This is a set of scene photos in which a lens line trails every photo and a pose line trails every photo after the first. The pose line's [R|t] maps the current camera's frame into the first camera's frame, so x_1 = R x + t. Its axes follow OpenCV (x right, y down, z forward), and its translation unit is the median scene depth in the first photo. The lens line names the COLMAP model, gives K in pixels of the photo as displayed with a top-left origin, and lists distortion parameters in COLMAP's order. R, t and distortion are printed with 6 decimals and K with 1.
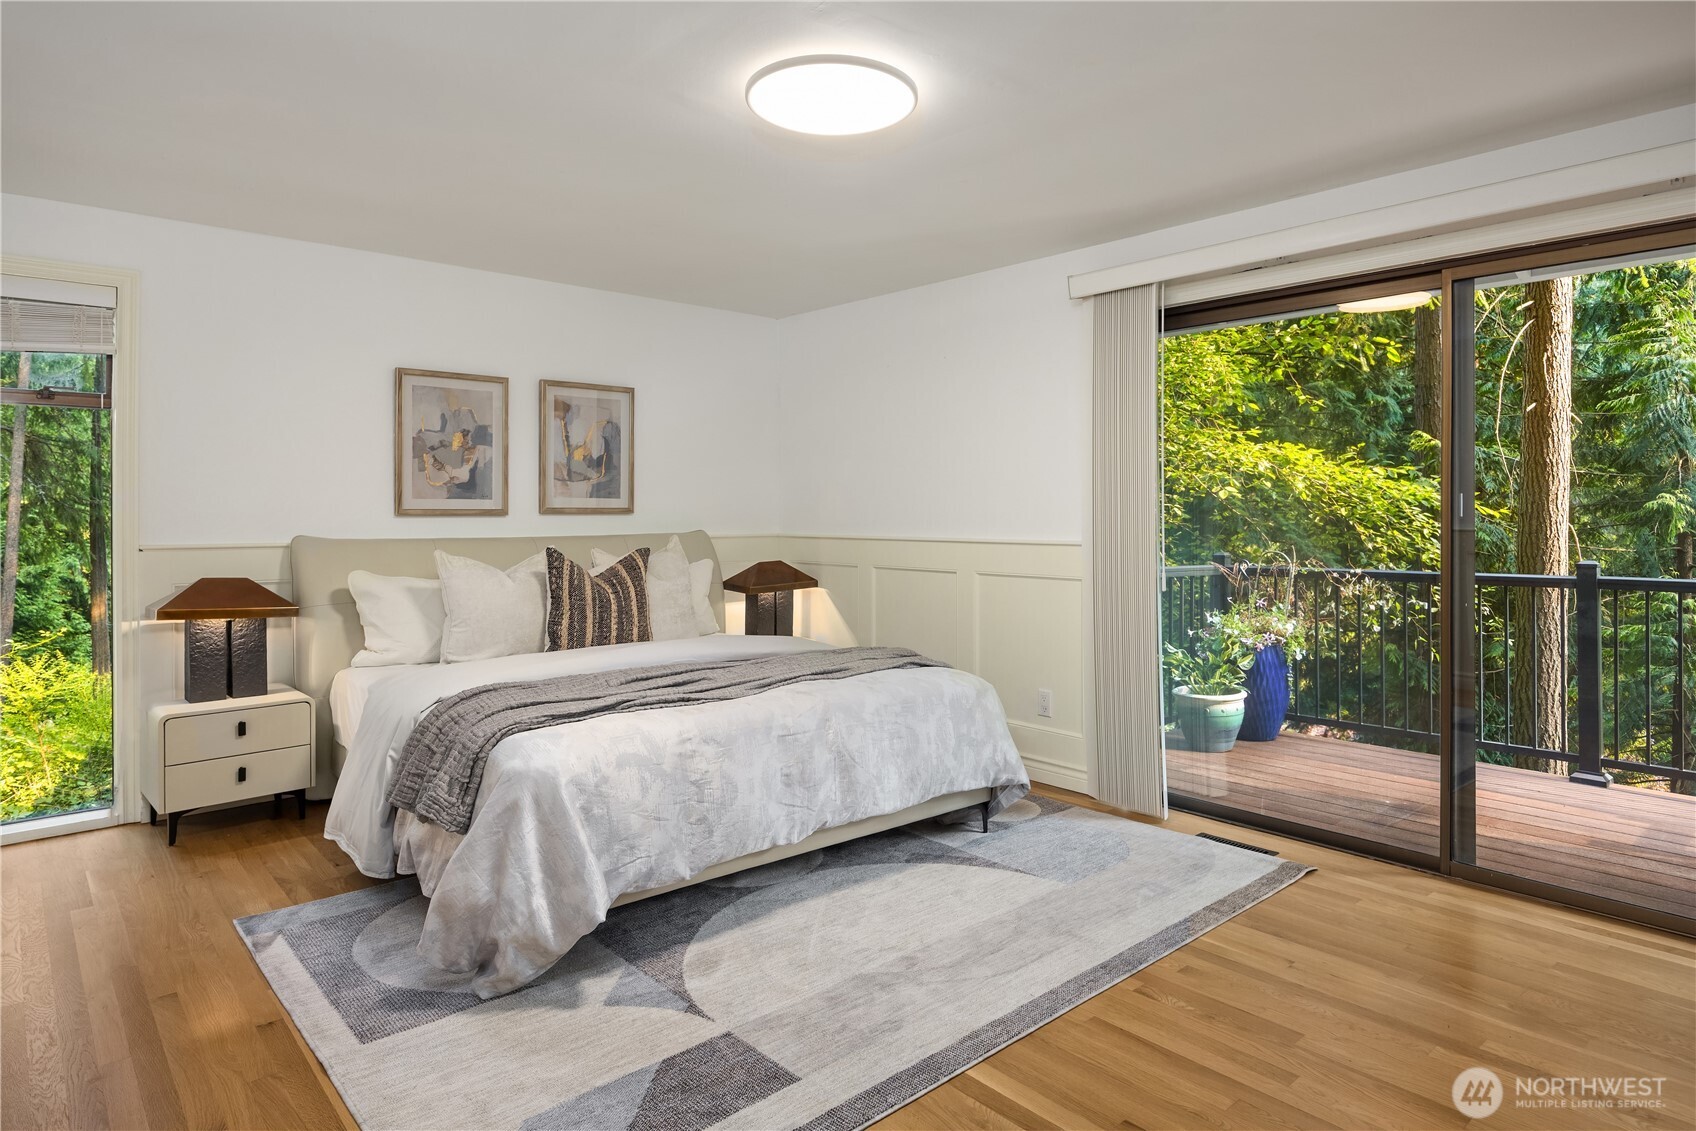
lens RADIAL K [[965.8, 0, 853.7], [0, 965.8, 514.2], [0, 0, 1]] dist [-0.002779, 0.002279]
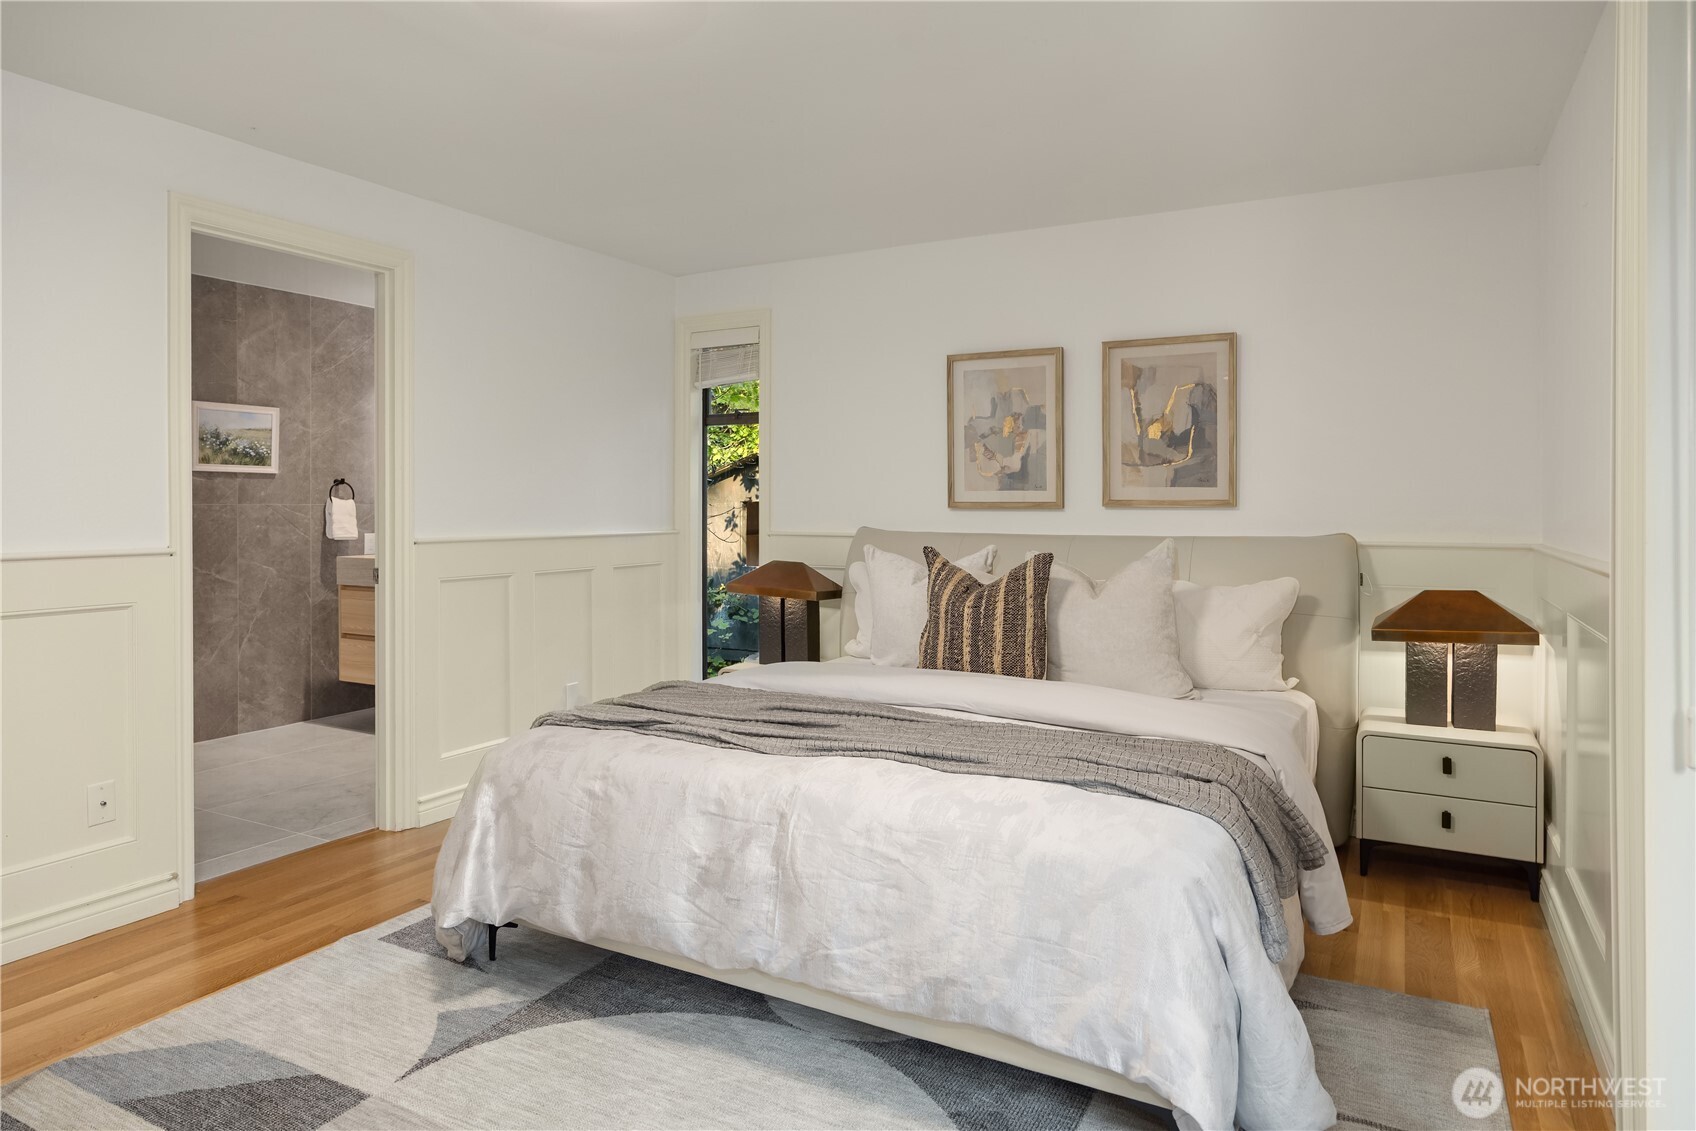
lens RADIAL K [[1028.9, 0, 853.1], [0, 1028.9, 511.4], [0, 0, 1]] dist [0.005183, -0.000617]
pose [[0.348515, 0.008828, -0.937262, 0.457631], [-0.003972, 0.999961, 0.007942, -0.003375], [0.937295, 0.000955, 0.348536, 0.549737]]
